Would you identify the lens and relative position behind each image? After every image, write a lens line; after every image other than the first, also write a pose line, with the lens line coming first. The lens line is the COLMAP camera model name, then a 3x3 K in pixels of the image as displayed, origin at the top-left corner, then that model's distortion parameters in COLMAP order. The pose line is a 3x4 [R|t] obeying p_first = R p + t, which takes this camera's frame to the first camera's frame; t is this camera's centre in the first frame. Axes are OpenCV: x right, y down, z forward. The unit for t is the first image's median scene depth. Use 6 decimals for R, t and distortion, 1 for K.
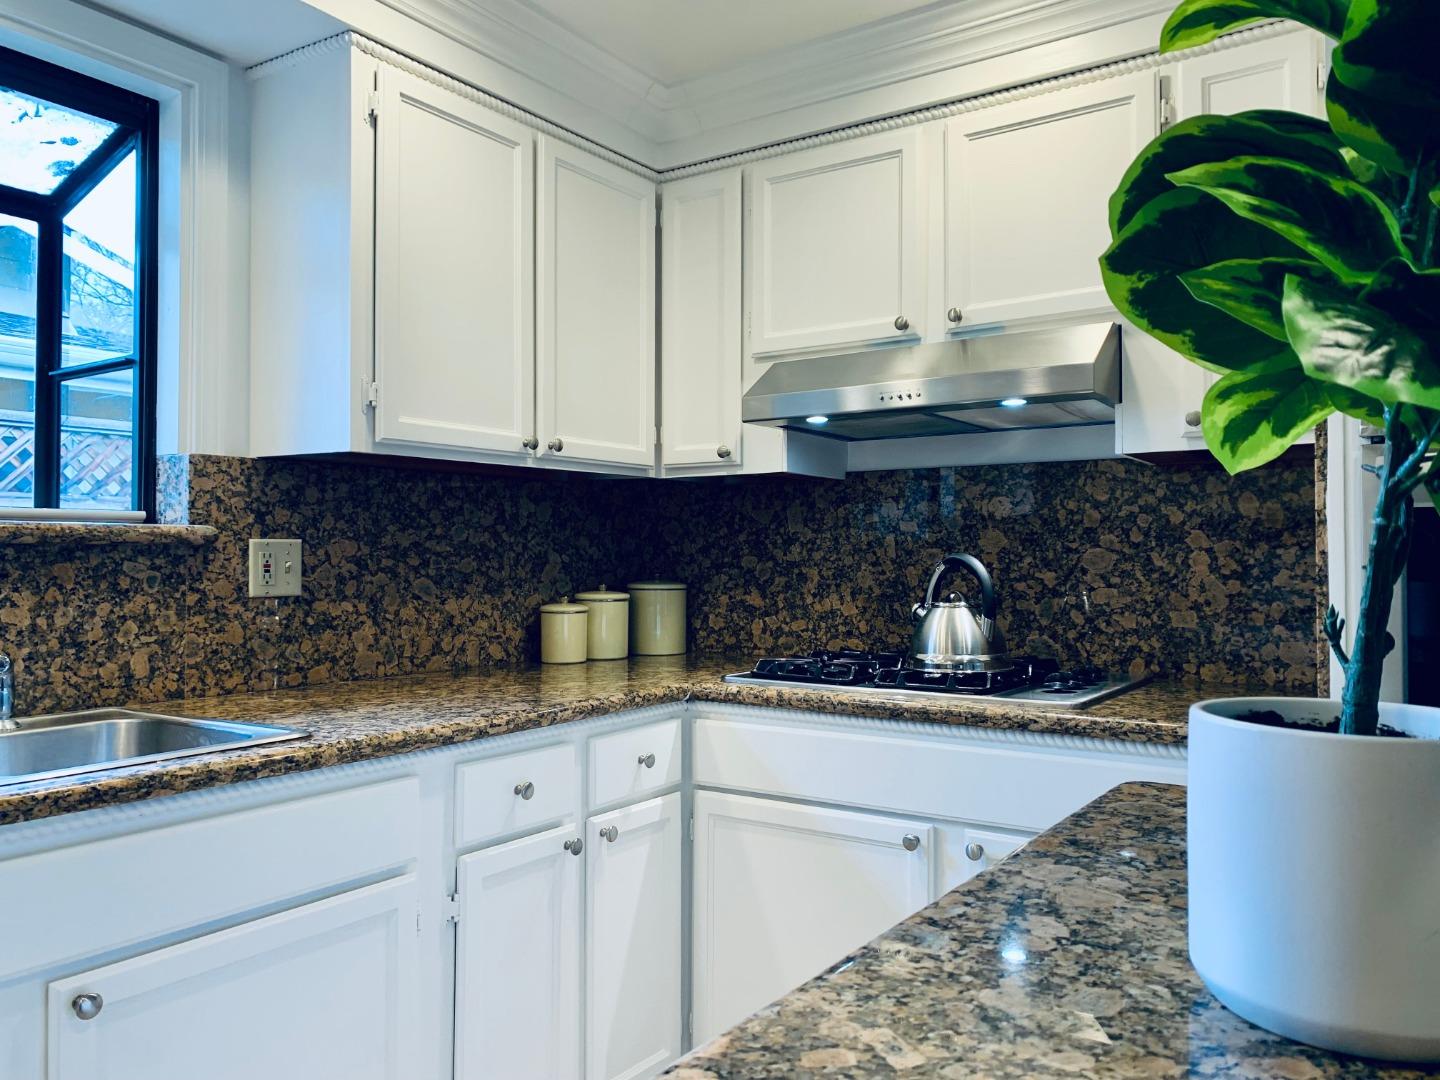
lens RADIAL K [[1091.1, 0, 720.0], [0, 1091.1, 540.0], [0, 0, 1]] dist [0.005166, -0.001631]
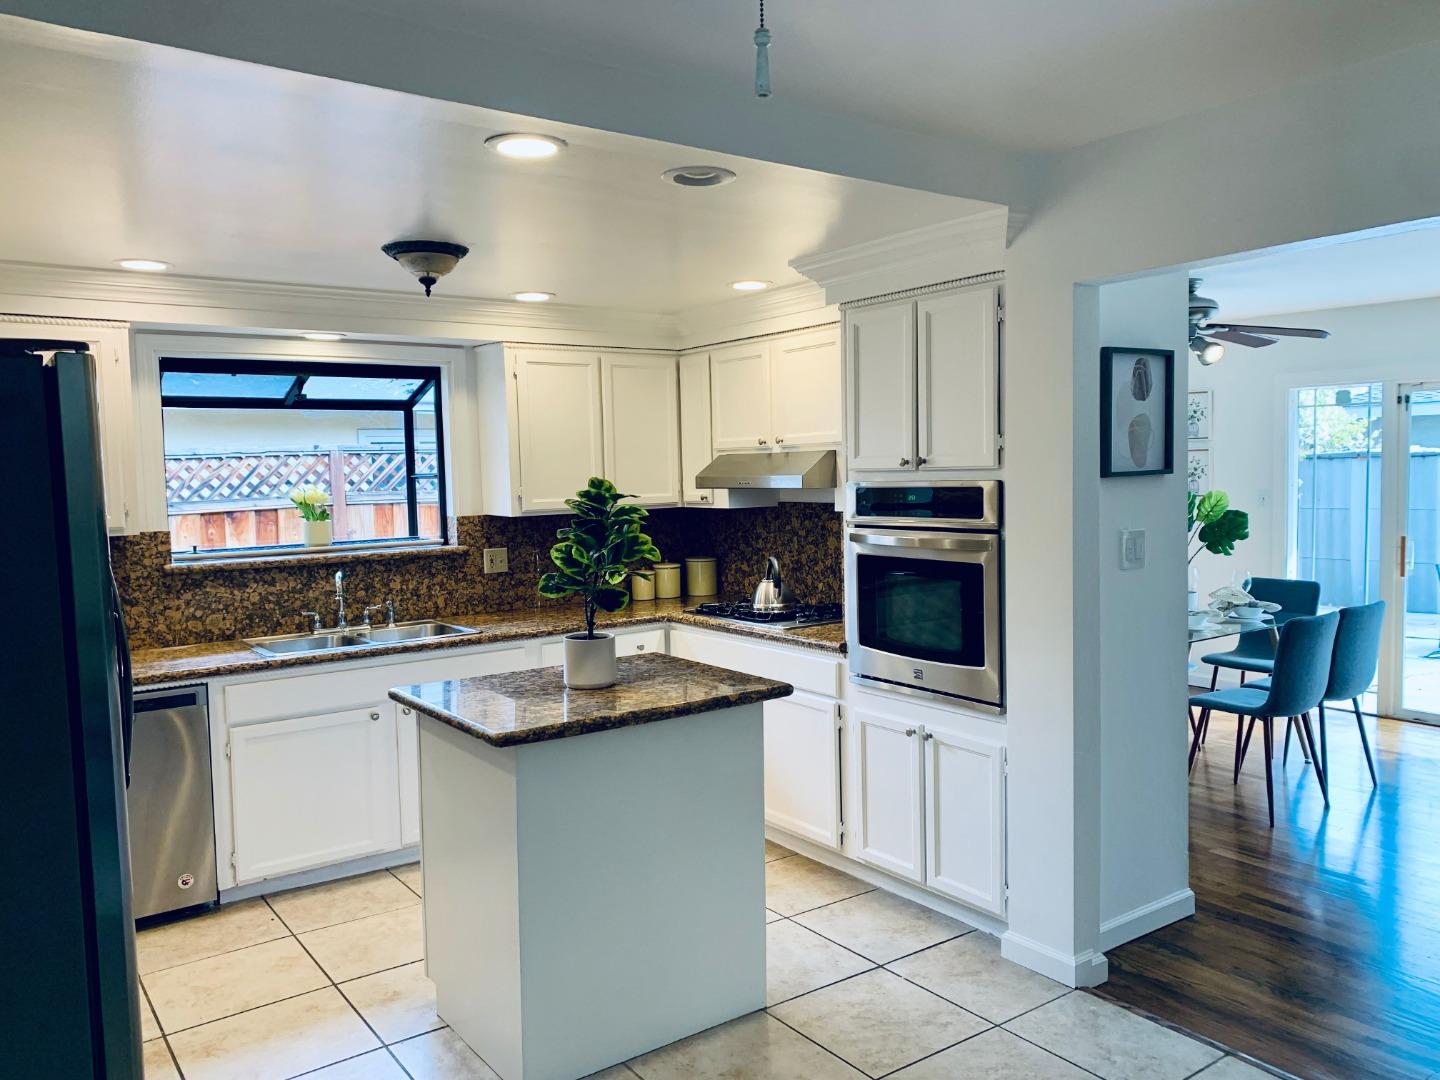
lens RADIAL K [[1106.3, 0, 734.9], [0, 1106.3, 537.7], [0, 0, 1]] dist [0.120760, -0.163349]
pose [[0.937468, 0.002211, -0.348065, 0.914629], [0.028628, 0.996102, 0.083432, -0.210227], [0.346893, -0.088179, 0.933750, -1.057308]]
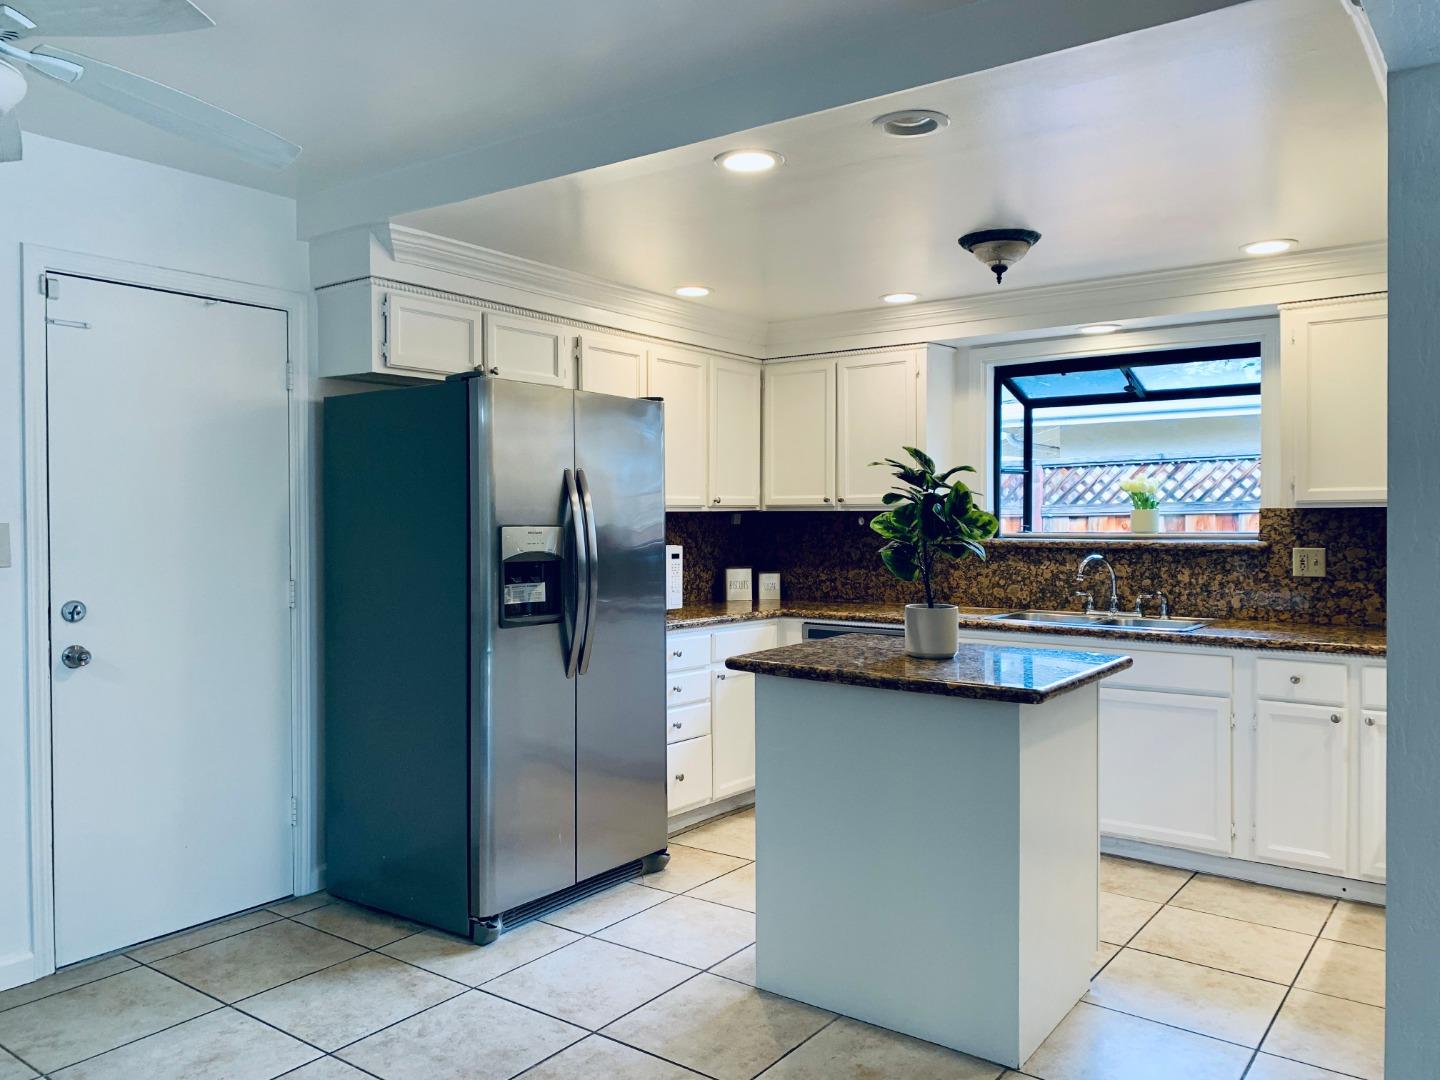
lens RADIAL K [[1106.3, 0, 734.9], [0, 1106.3, 537.7], [0, 0, 1]] dist [0.120760, -0.163349]
pose [[-0.043389, 0.025125, -0.998742, 1.695681], [0.025243, 0.999392, 0.024045, -0.095414], [0.998739, -0.024168, -0.043997, 0.054695]]
